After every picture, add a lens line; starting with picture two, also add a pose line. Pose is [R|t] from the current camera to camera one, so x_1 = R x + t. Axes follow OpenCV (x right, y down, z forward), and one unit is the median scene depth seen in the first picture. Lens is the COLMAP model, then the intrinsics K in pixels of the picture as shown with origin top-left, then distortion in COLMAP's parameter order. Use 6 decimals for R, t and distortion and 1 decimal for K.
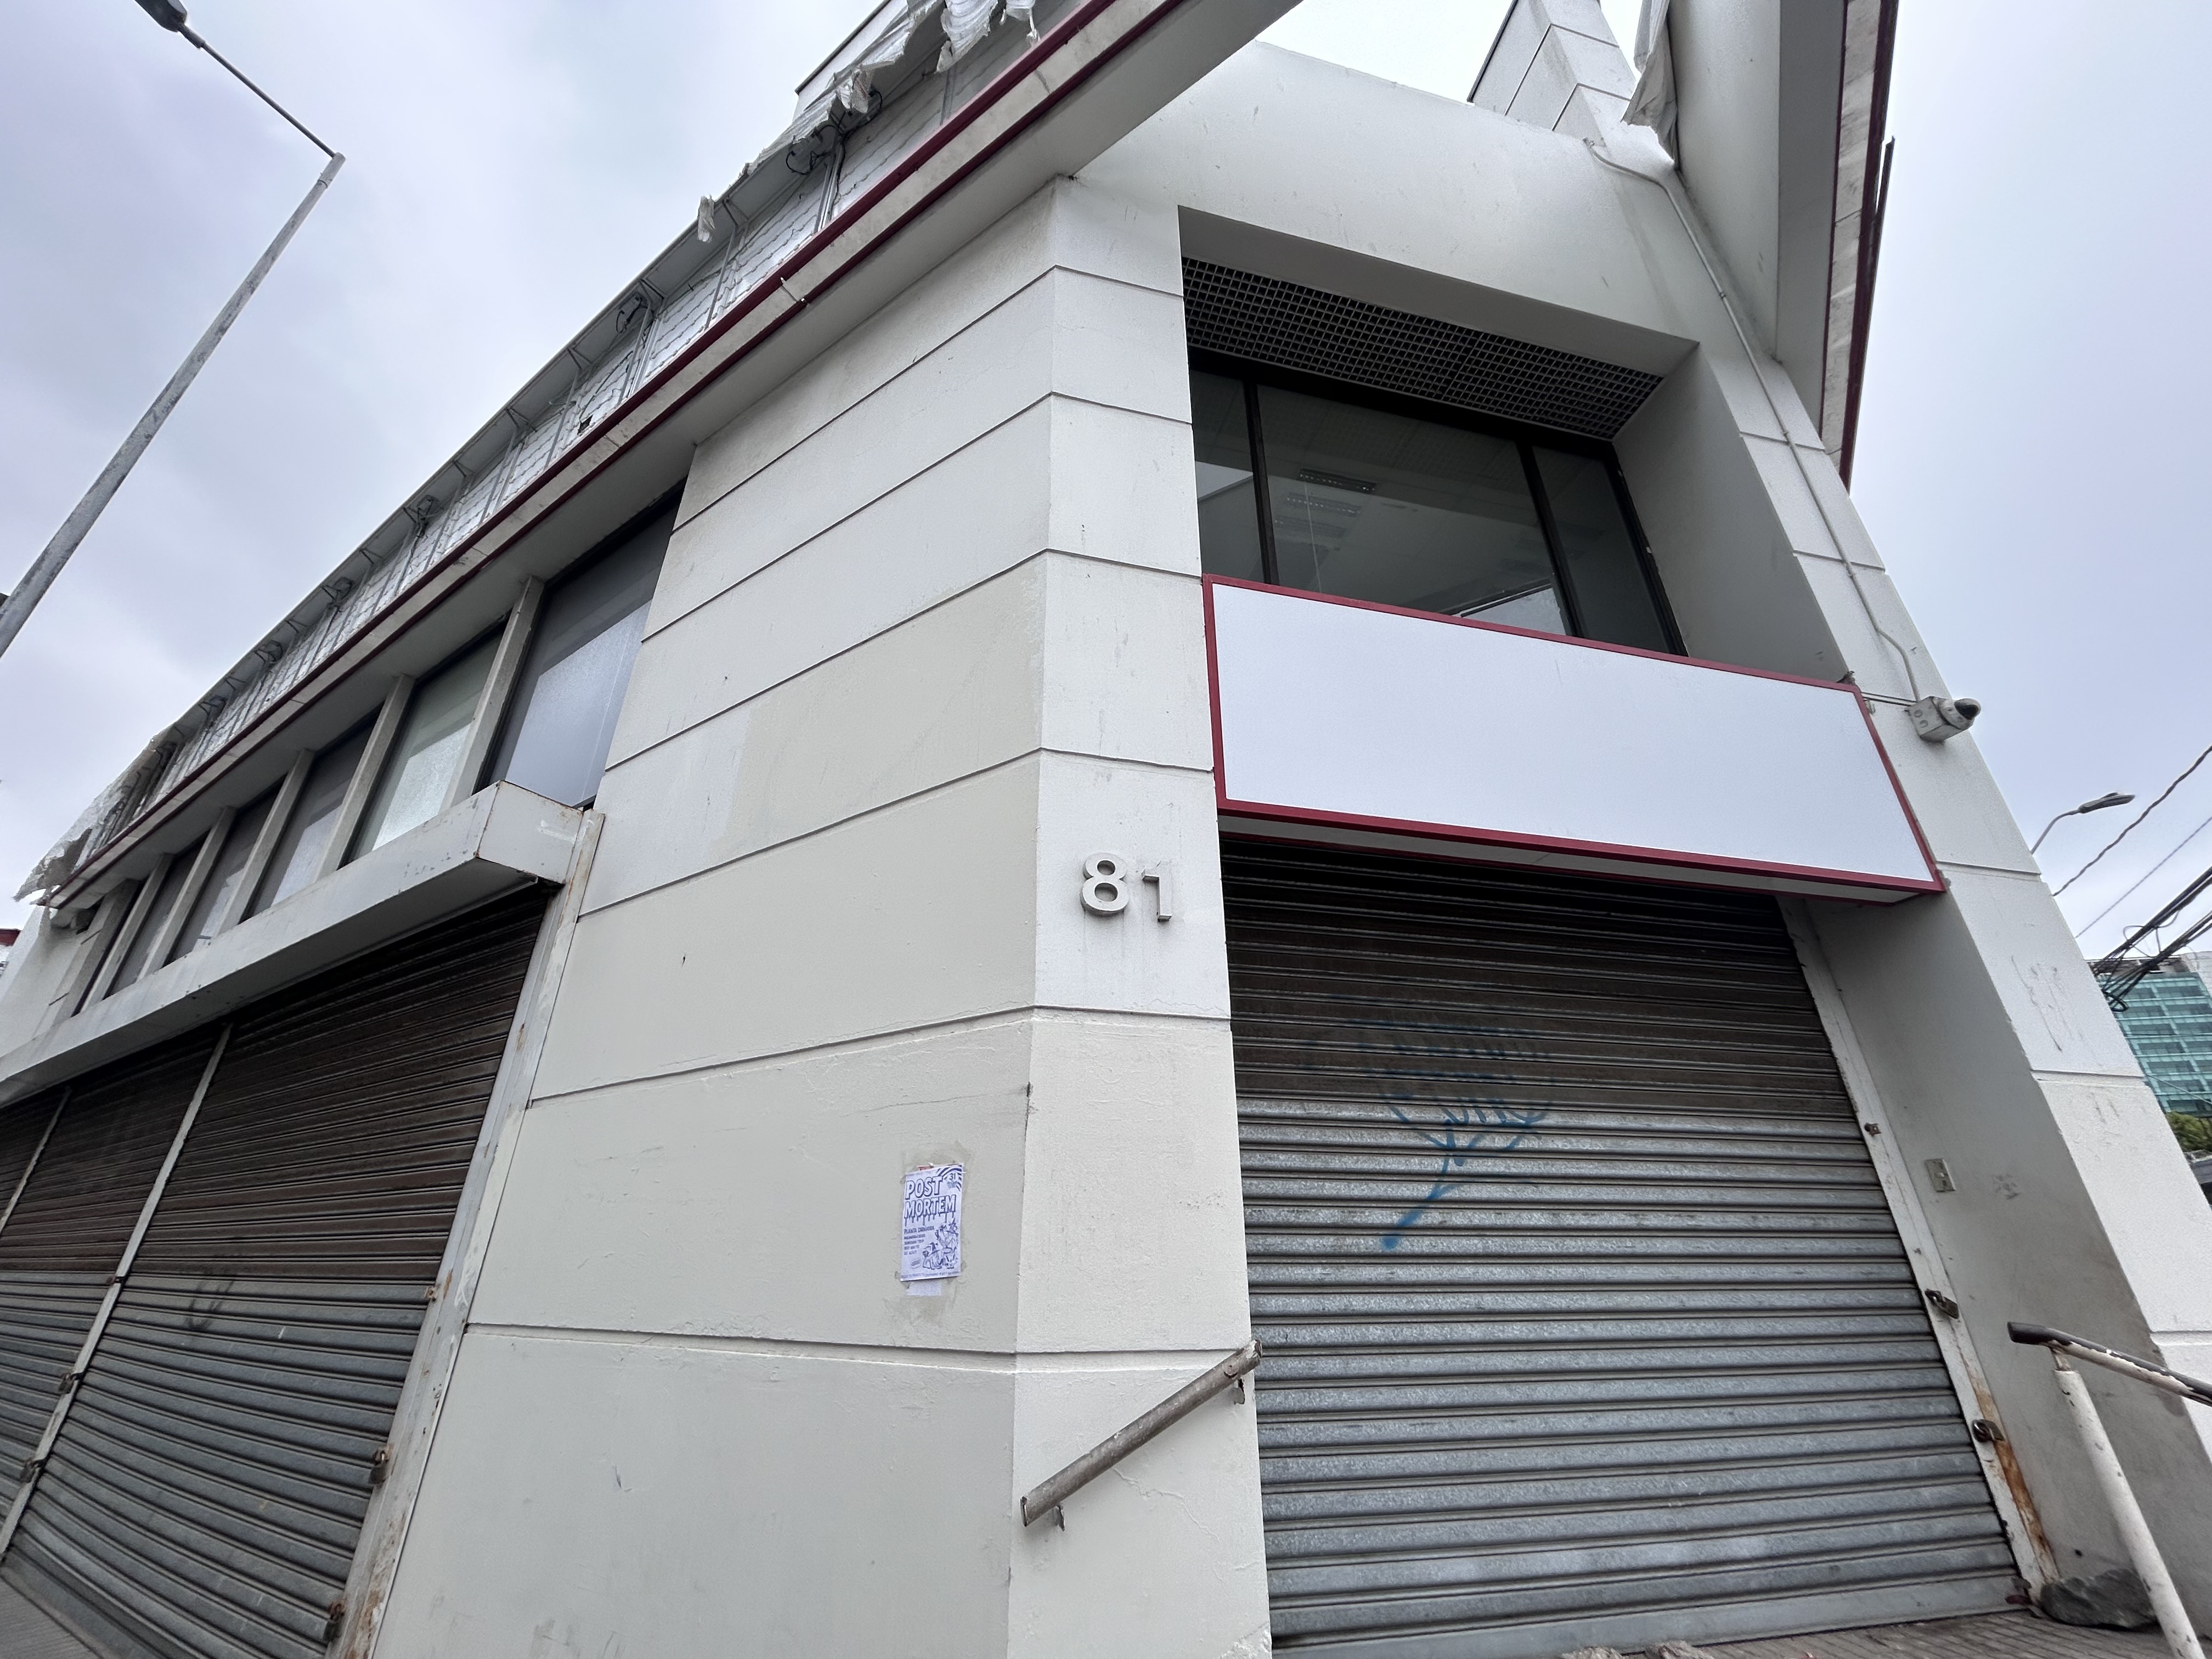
lens RADIAL K [[896.0, 0, 1100.9], [0, 896.0, 828.3], [0, 0, 1]] dist [0.000701, 0.000443]
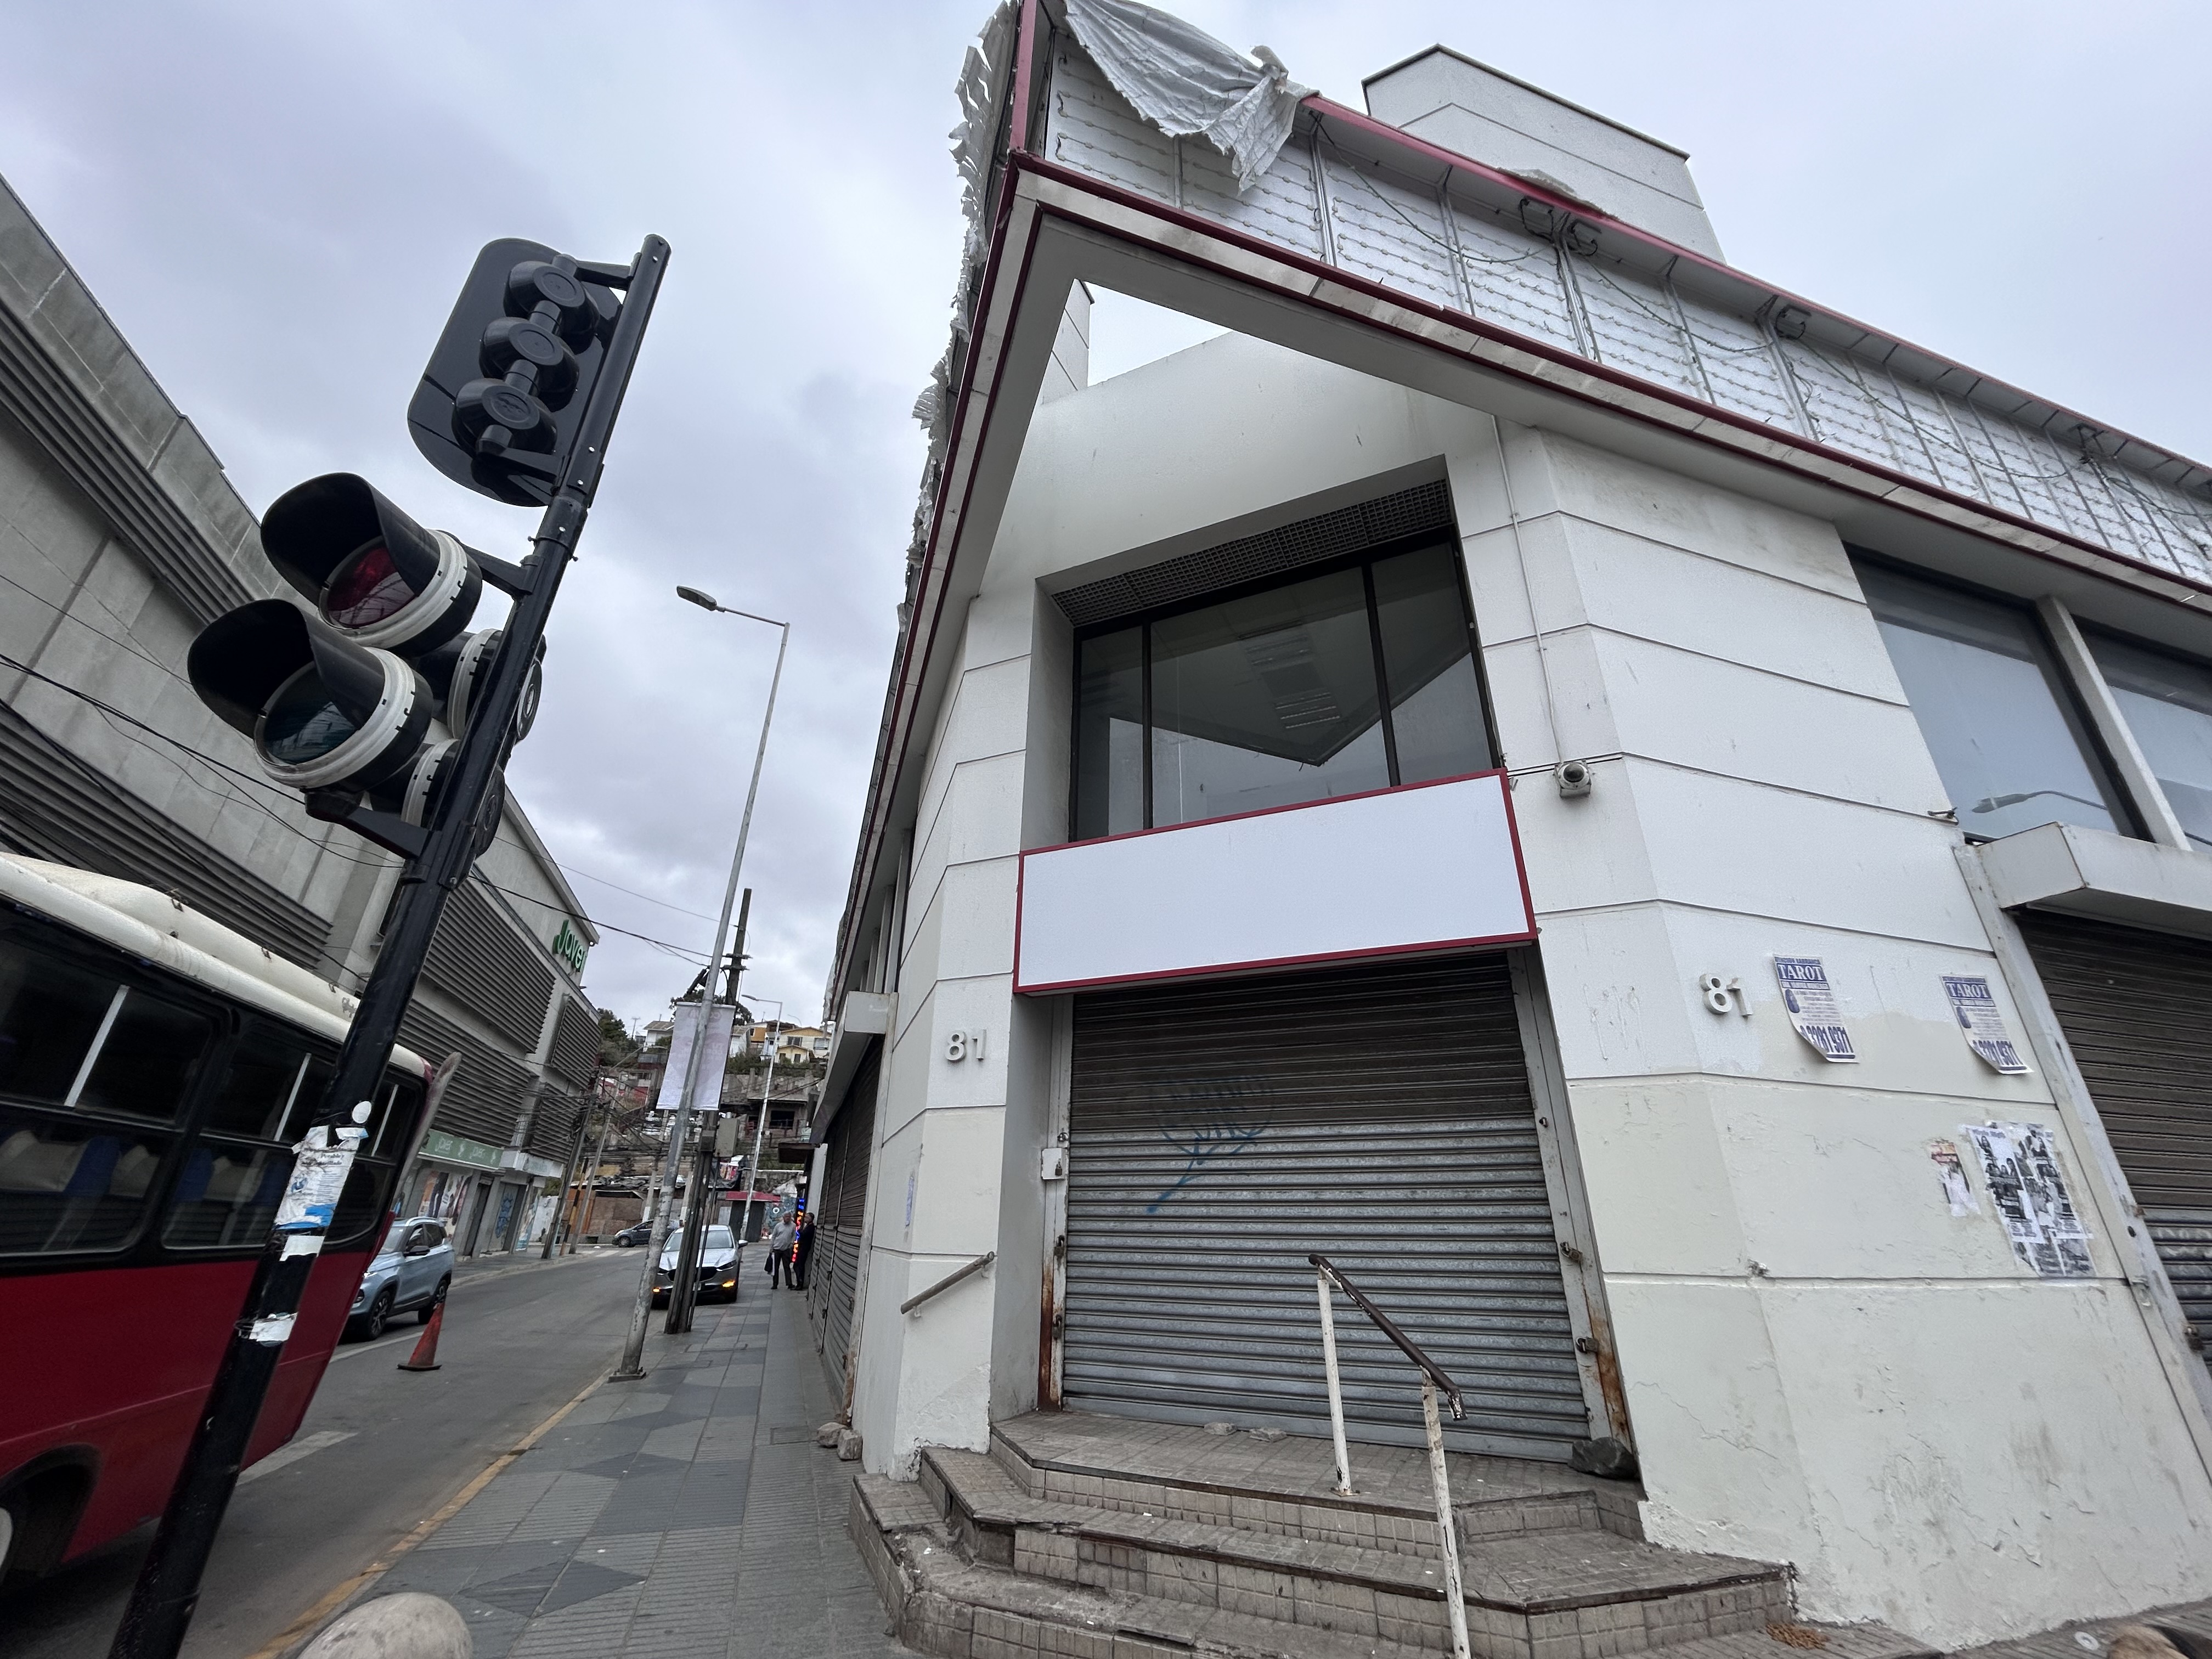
lens RADIAL K [[896.0, 0, 1100.9], [0, 896.0, 828.3], [0, 0, 1]] dist [0.000701, 0.000443]
pose [[0.785875, -0.243359, -0.568487, 1.338704], [0.262434, 0.963667, -0.049740, -0.199630], [0.559937, -0.110101, 0.821188, -0.423248]]
